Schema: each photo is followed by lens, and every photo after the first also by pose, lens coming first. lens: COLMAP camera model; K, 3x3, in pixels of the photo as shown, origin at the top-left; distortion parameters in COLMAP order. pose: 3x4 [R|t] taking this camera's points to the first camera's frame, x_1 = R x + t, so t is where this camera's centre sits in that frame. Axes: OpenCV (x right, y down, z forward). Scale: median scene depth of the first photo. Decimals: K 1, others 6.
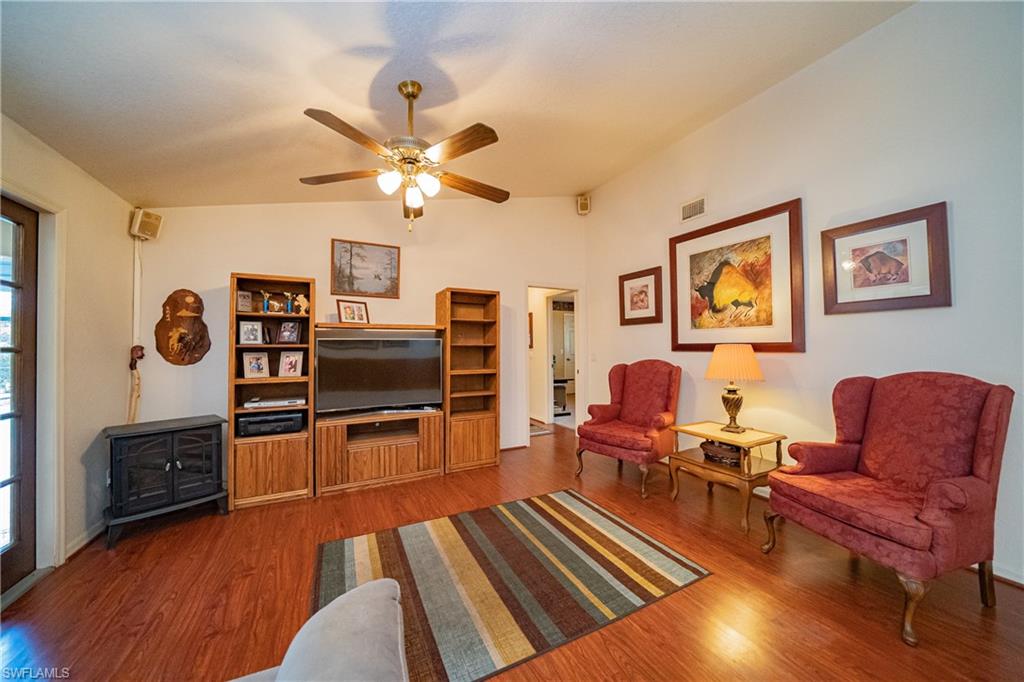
lens RADIAL K [[356.9, 0, 519.8], [0, 356.9, 340.4], [0, 0, 1]] dist [-0.021355, 0.002070]
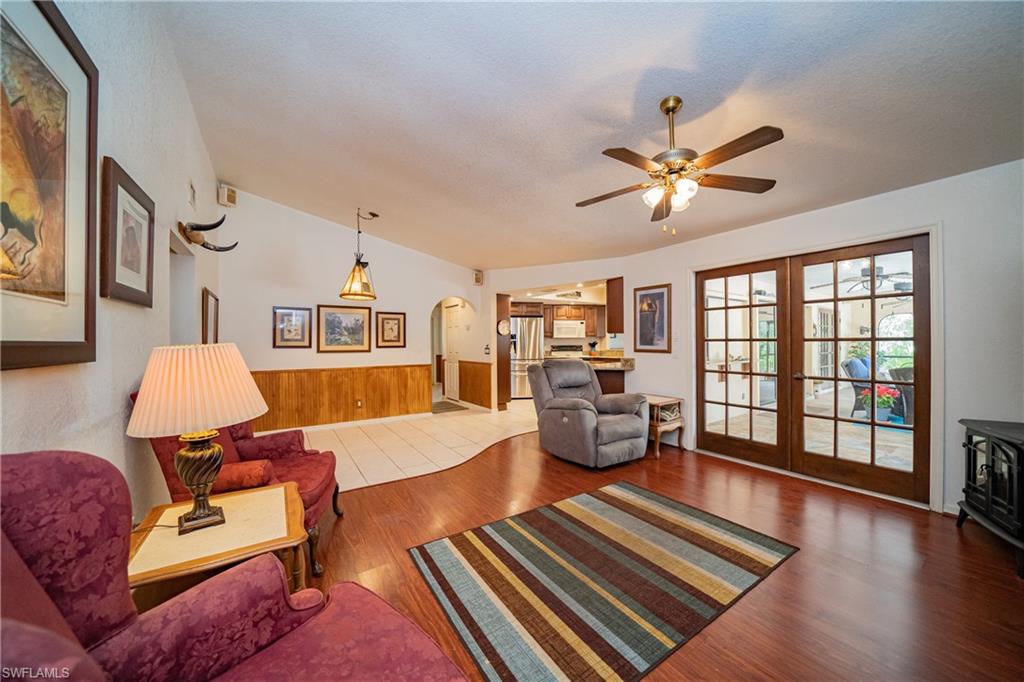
lens RADIAL K [[356.9, 0, 514.4], [0, 356.9, 339.4], [0, 0, 1]] dist [-0.021355, 0.002070]
pose [[-0.995462, 0.014537, -0.094038, 0.260114], [0.016554, 0.999649, -0.020708, 0.025142], [0.093704, -0.022171, -0.995353, 1.823366]]
